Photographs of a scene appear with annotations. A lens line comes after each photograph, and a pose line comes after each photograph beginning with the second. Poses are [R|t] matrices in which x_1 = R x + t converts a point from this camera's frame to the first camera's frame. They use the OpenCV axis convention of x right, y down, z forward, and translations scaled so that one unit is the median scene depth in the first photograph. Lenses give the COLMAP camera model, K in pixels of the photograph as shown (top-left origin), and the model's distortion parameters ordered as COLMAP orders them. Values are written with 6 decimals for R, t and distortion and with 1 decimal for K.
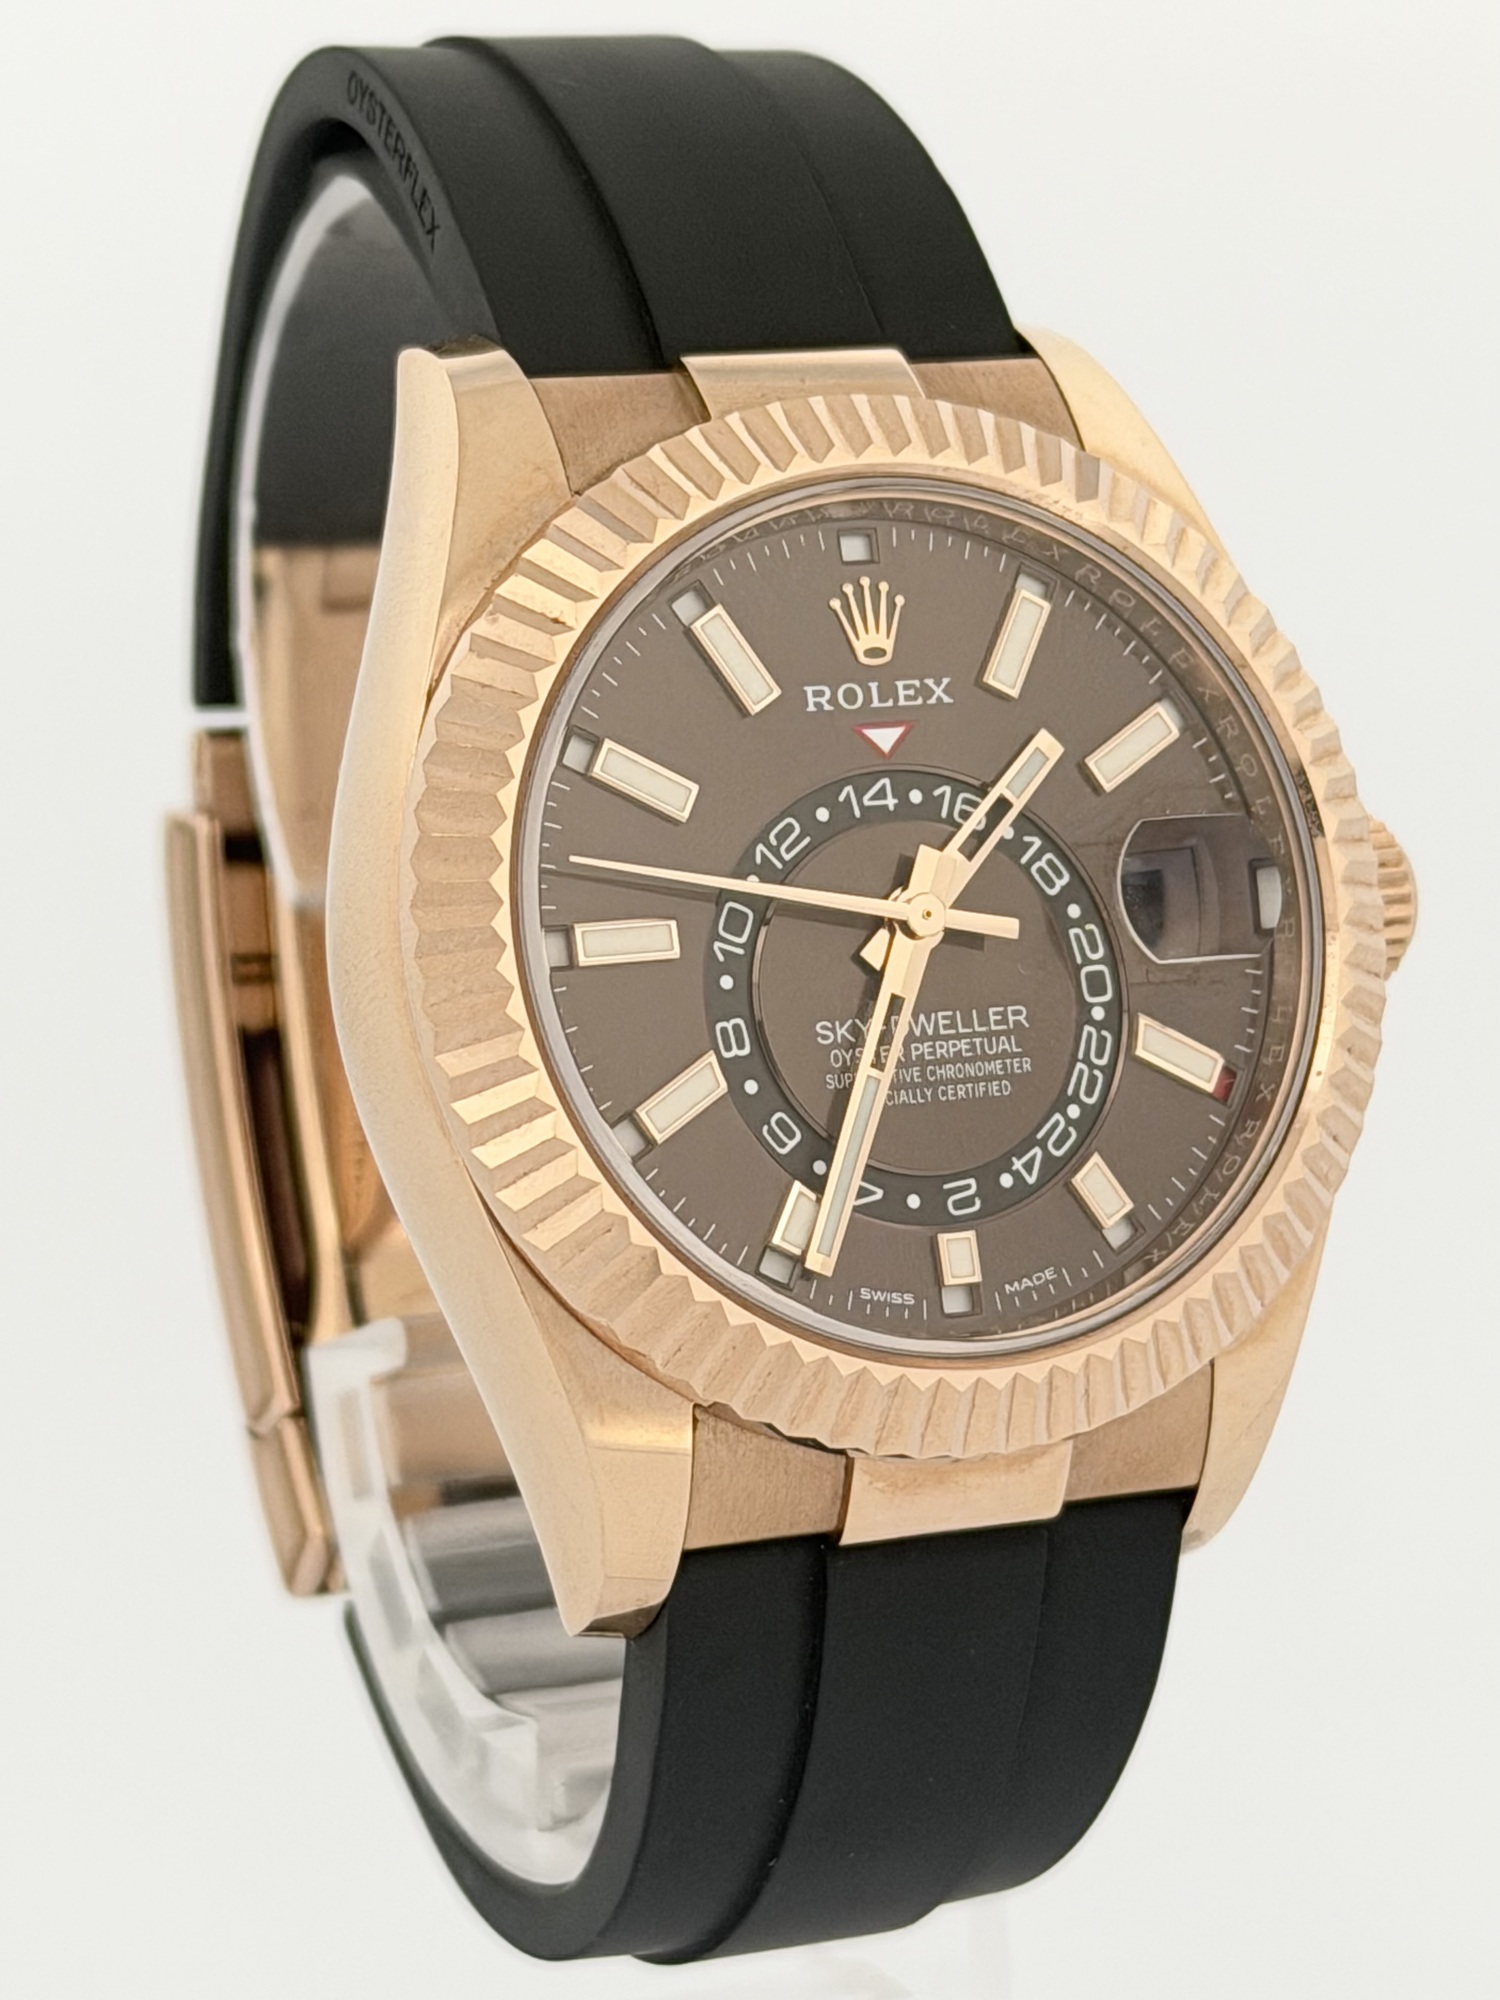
lens RADIAL K [[6207.0, 0, 713.8], [0, 6207.0, 1118.2], [0, 0, 1]] dist [0.090672, 0.000000]
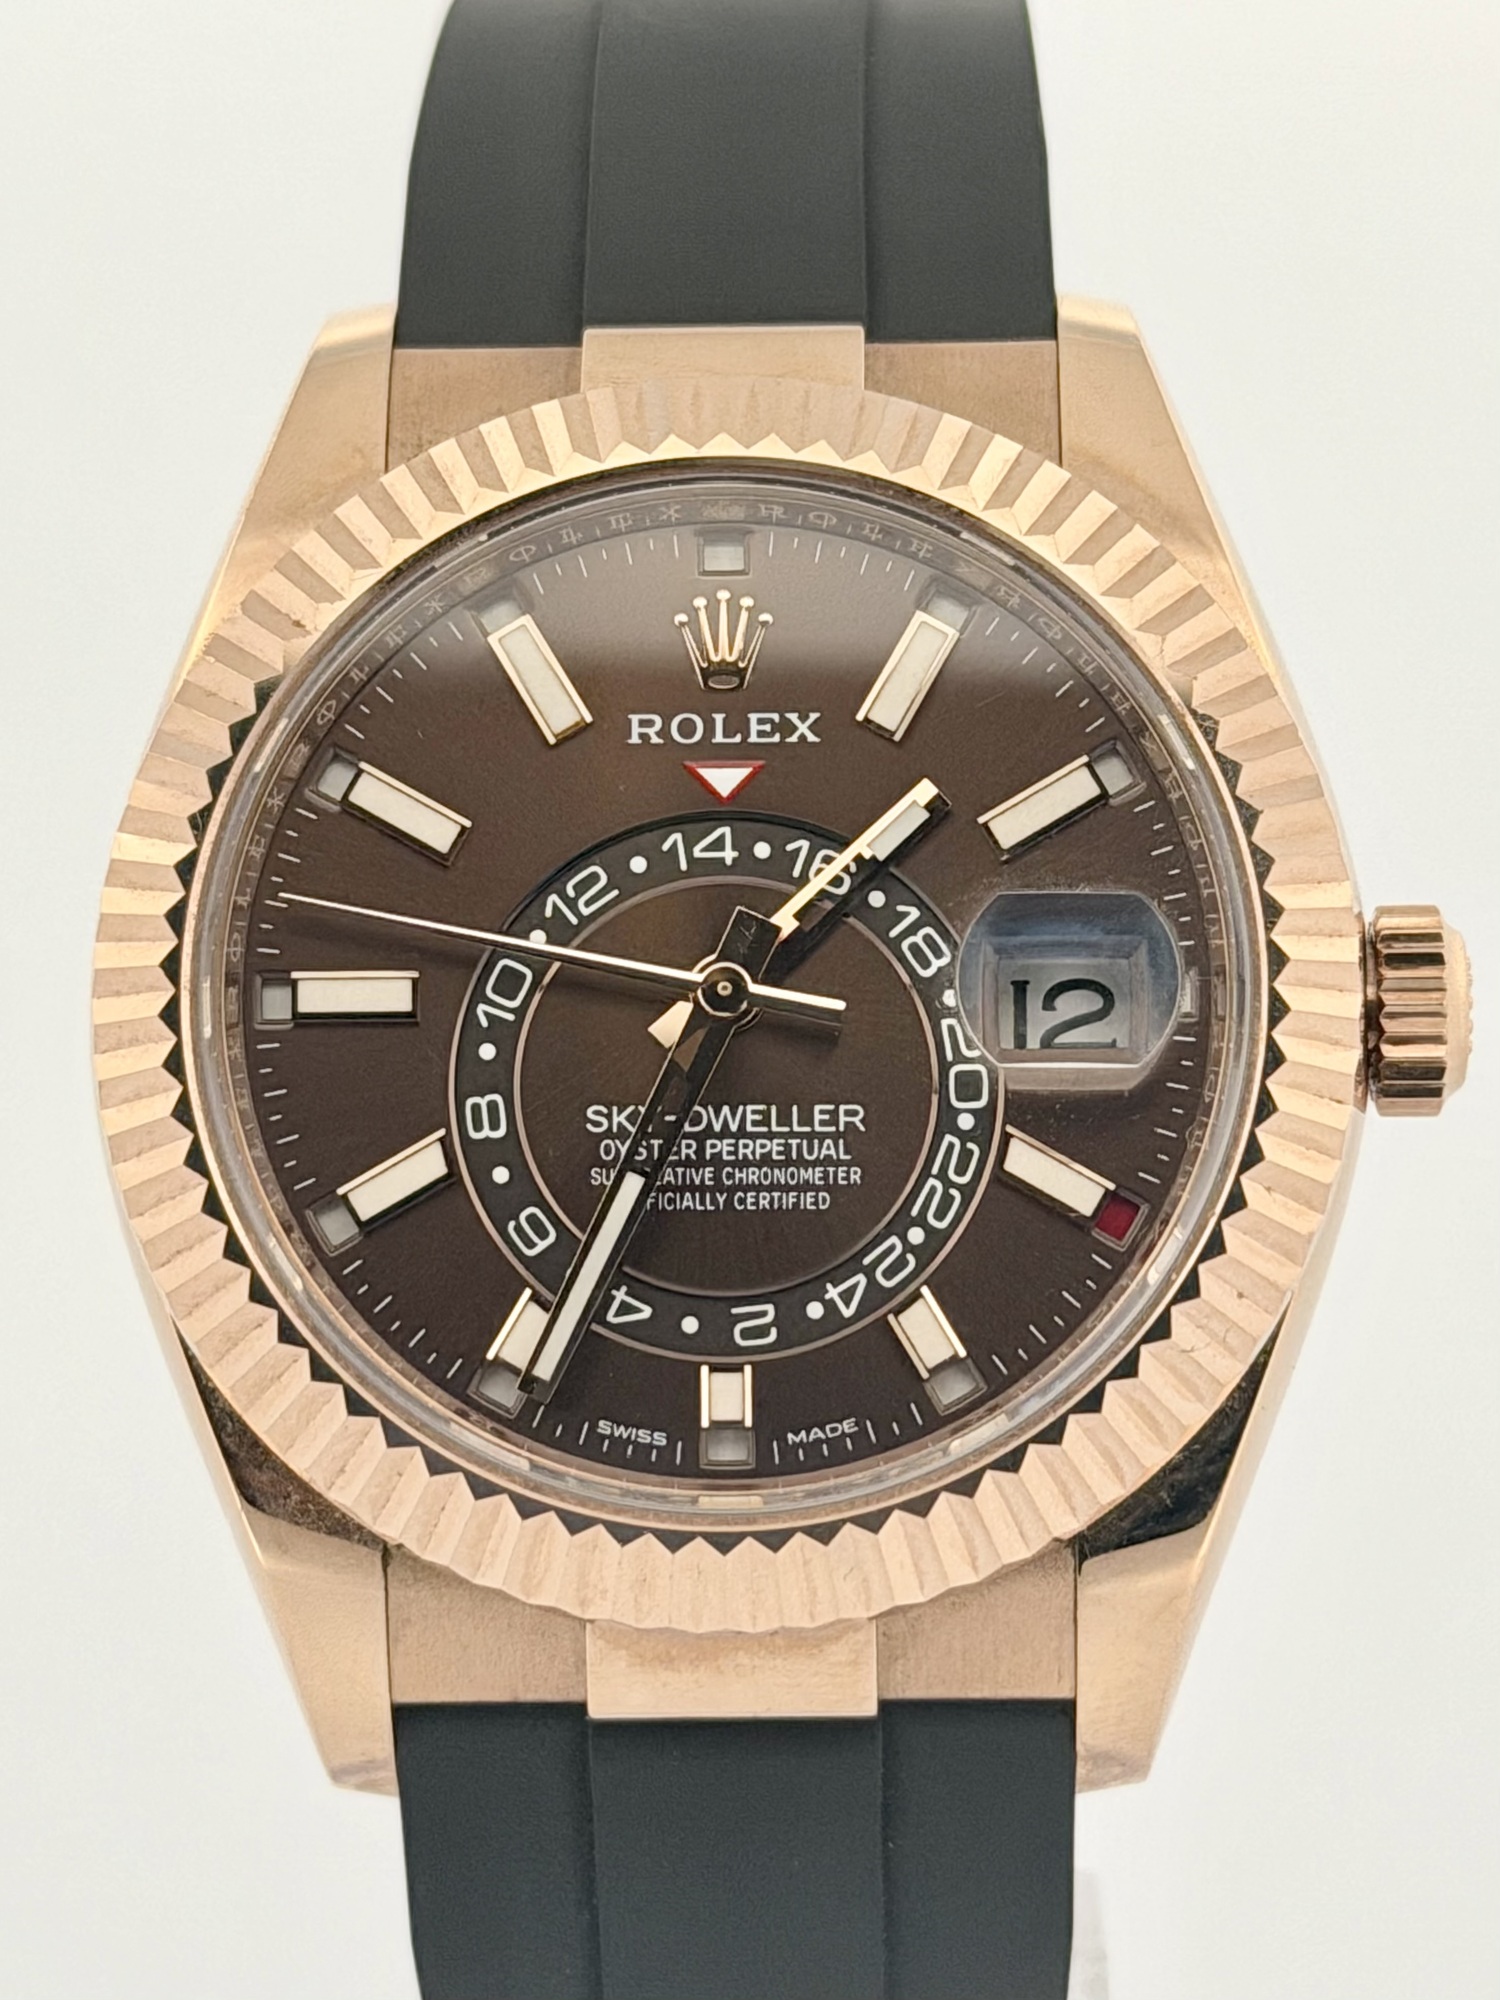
lens RADIAL K [[6207.0, 0, 734.4], [0, 6207.0, 1005.2], [0, 0, 1]] dist [0.090672, 0.000000]
pose [[0.900542, 0.069974, -0.429102, 0.396974], [-0.076032, 0.997101, 0.003032, -0.033081], [0.428070, 0.029895, 0.903251, 0.232616]]
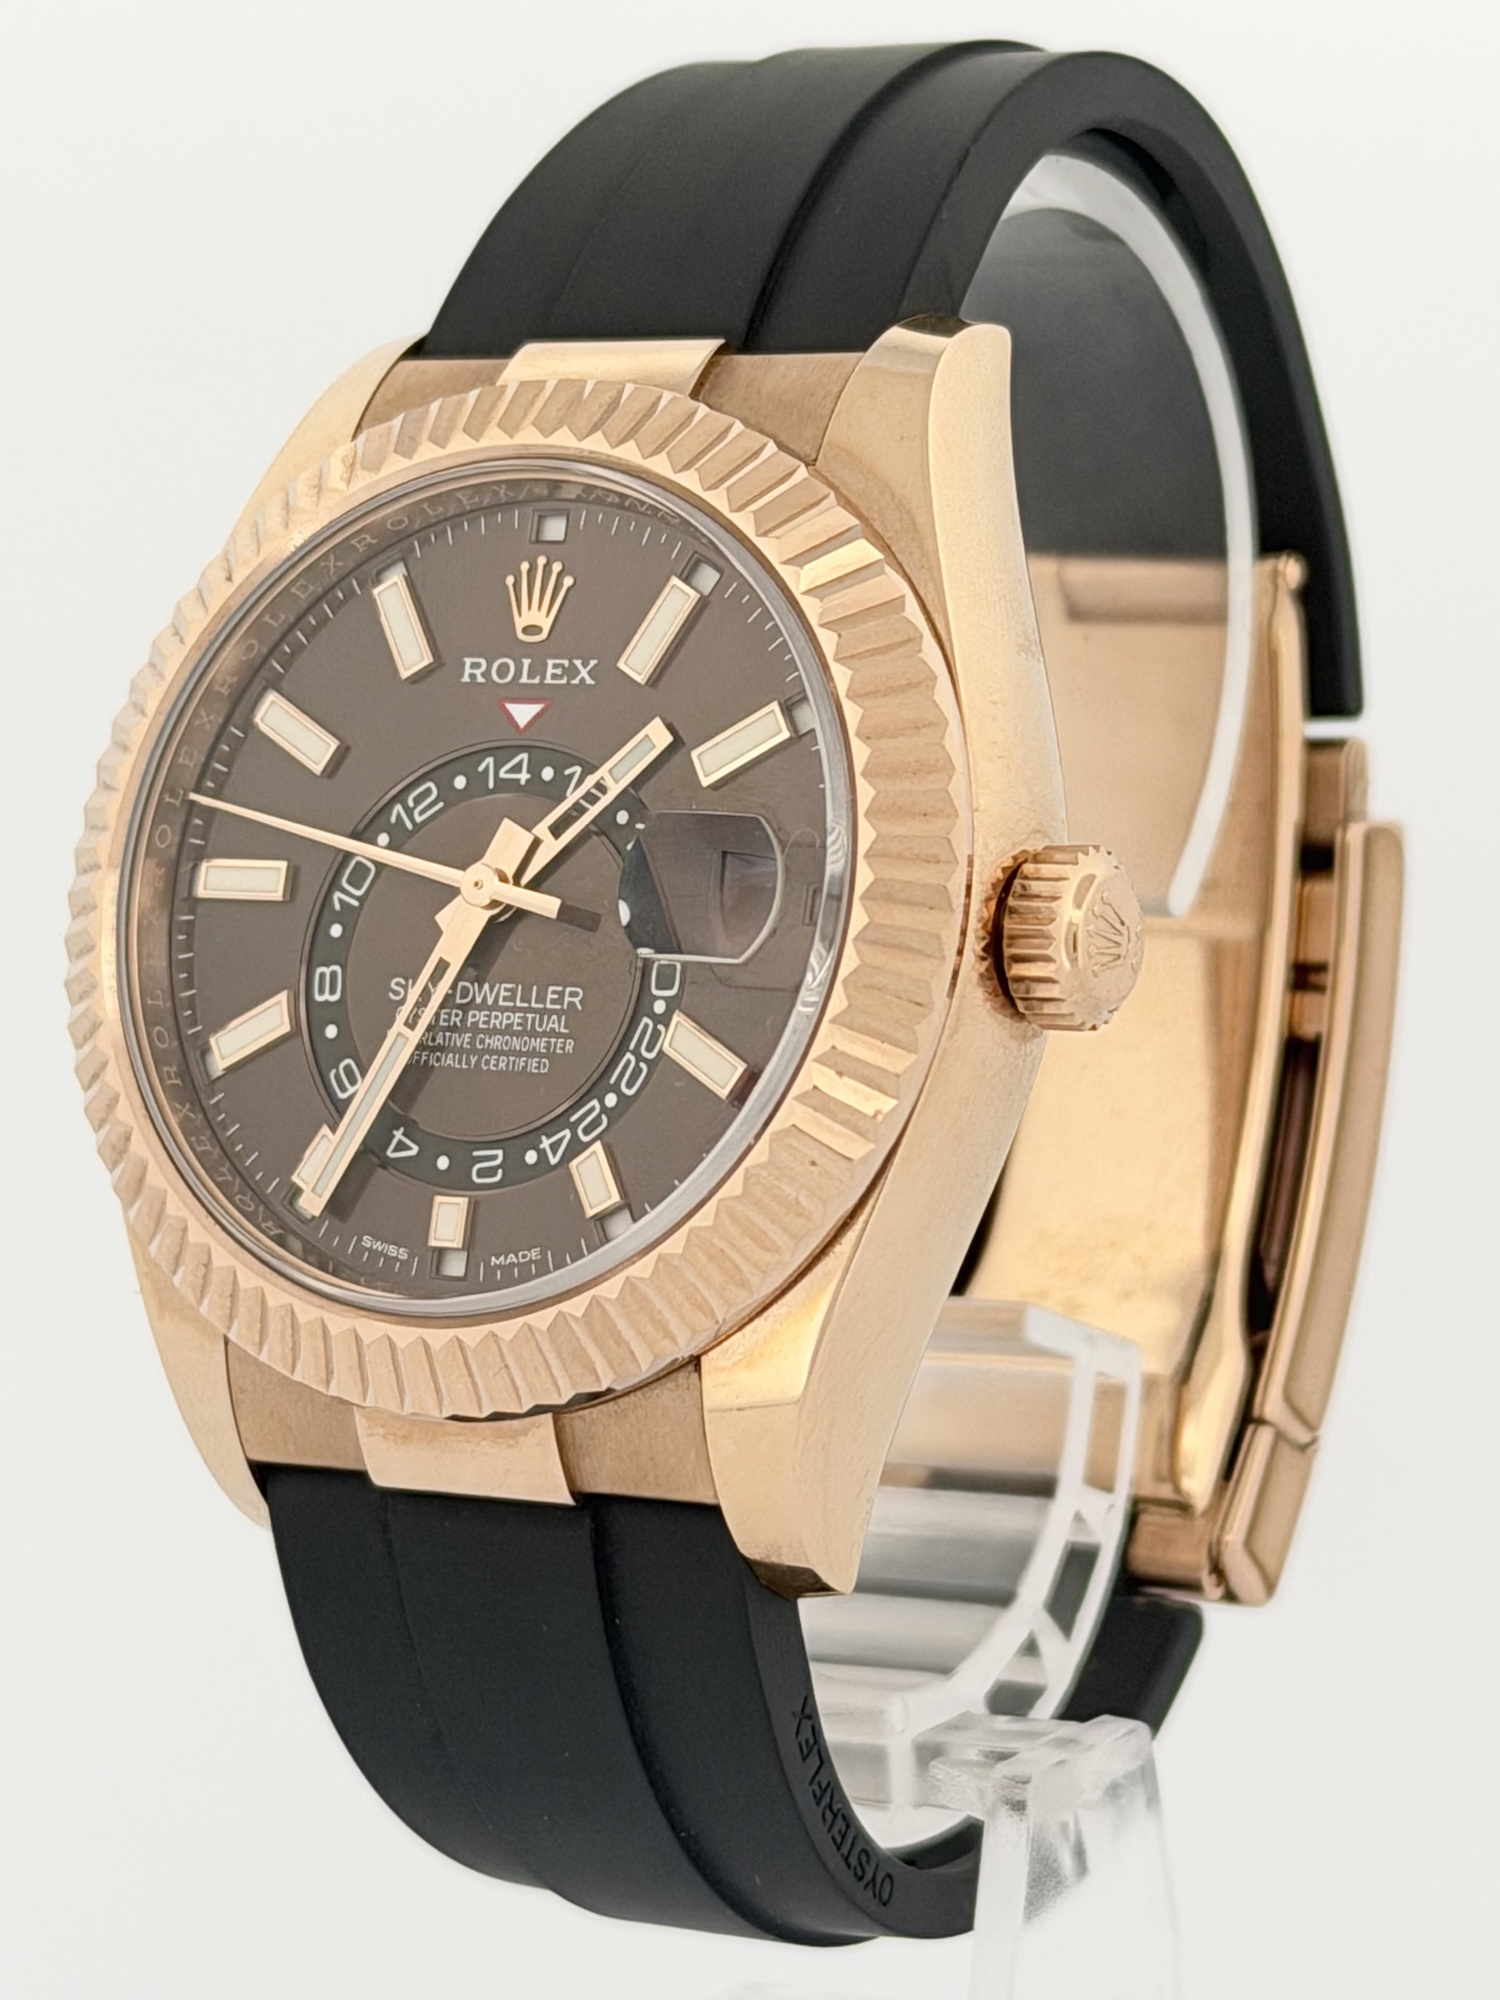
lens RADIAL K [[6207.0, 0, 752.2], [0, 6207.0, 1018.9], [0, 0, 1]] dist [0.090672, 0.000000]
pose [[0.552175, 0.099006, -0.827829, 0.899160], [-0.127745, 0.991246, 0.033342, -0.050398], [0.823884, 0.087340, 0.559989, 0.464875]]
